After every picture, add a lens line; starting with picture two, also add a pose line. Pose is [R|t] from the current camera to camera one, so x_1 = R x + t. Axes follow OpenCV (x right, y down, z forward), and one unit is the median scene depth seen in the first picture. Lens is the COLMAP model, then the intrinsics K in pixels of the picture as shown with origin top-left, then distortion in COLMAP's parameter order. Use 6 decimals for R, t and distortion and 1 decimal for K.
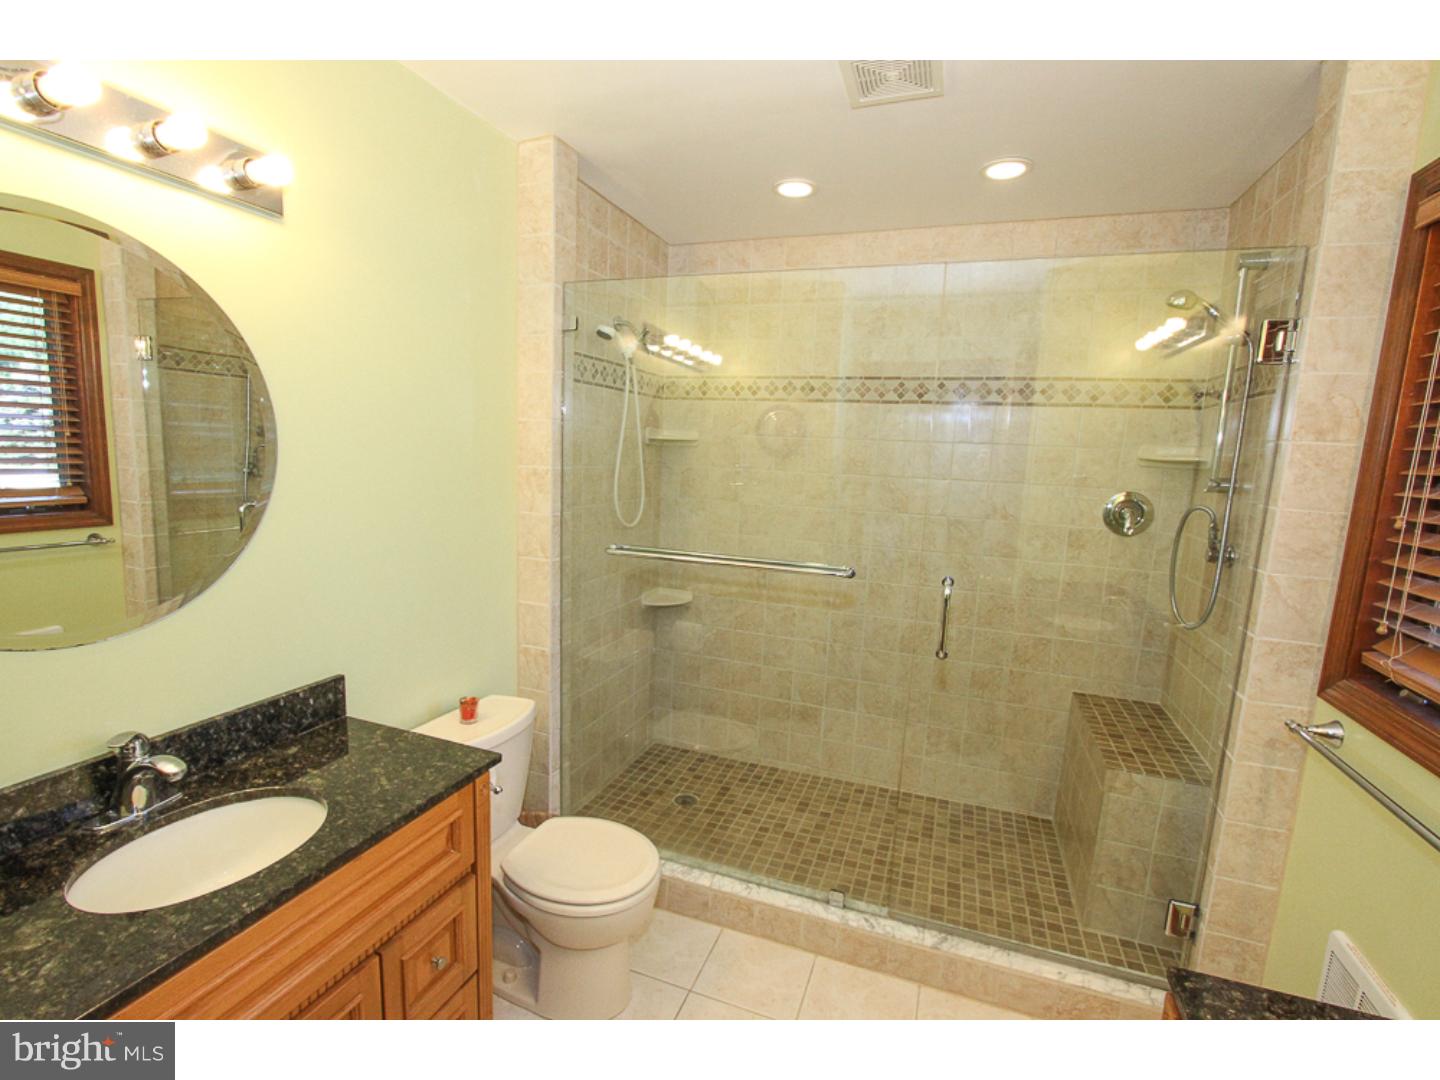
lens RADIAL K [[656.1, 0, 718.1], [0, 656.1, 544.0], [0, 0, 1]] dist [-0.010290, -0.000171]
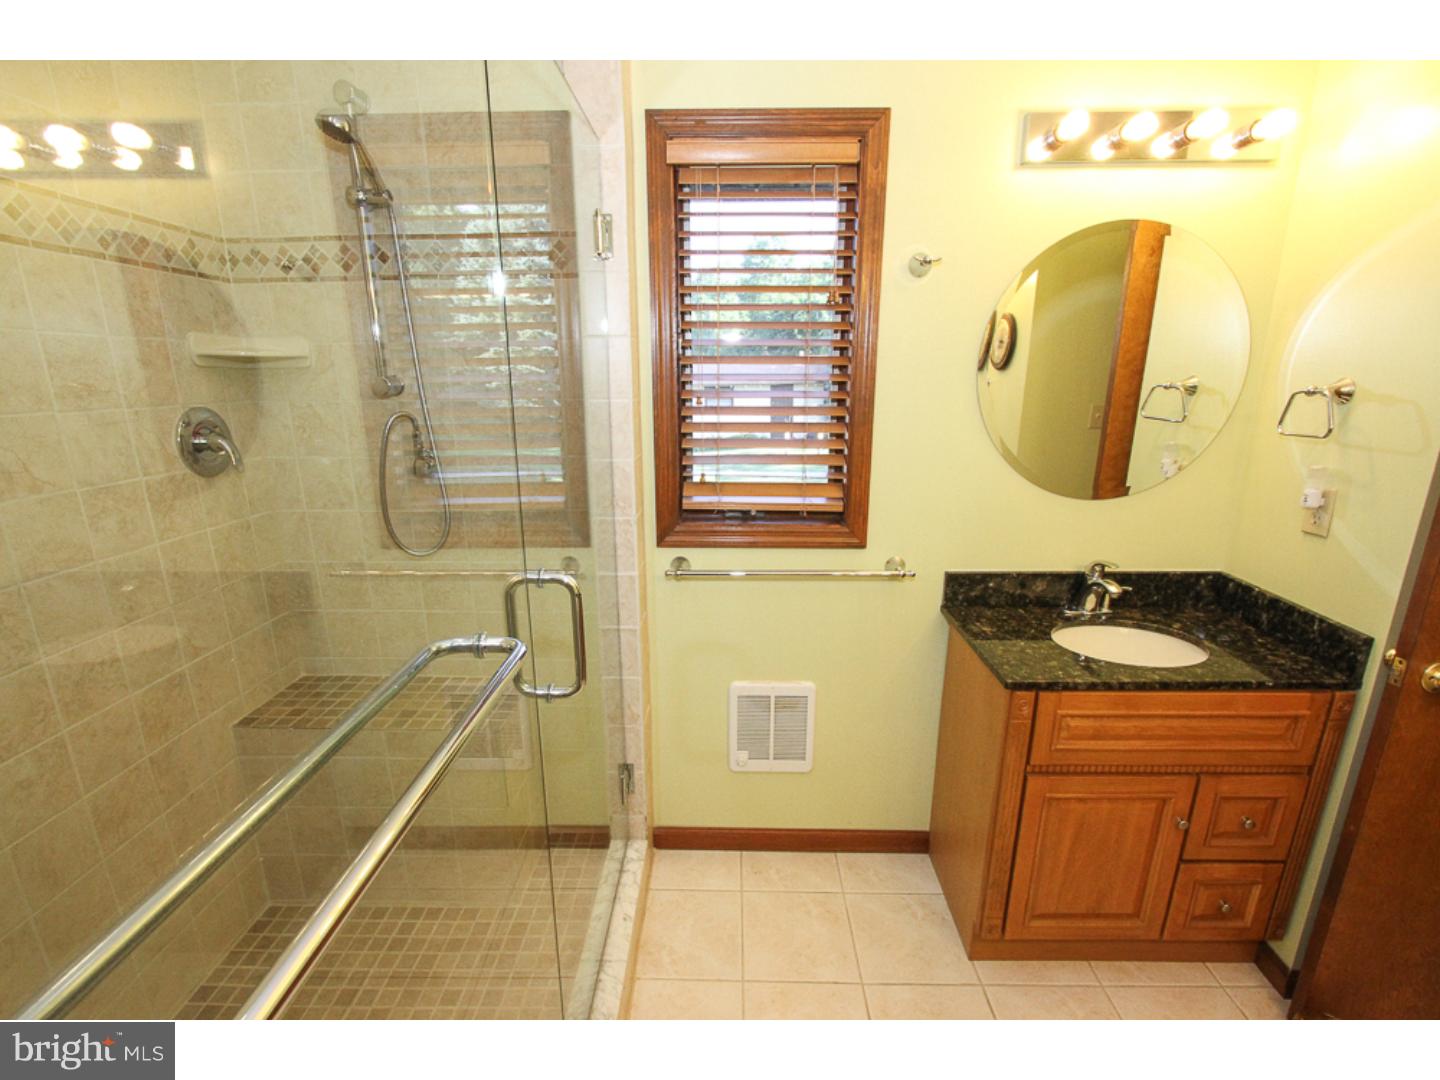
lens RADIAL K [[656.1, 0, 718.4], [0, 656.1, 545.1], [0, 0, 1]] dist [-0.010290, -0.000171]
pose [[-0.327437, -0.276177, 0.903610, -0.160498], [0.120242, 0.936375, 0.329763, -0.103824], [-0.937191, 0.216629, -0.273396, 0.727760]]
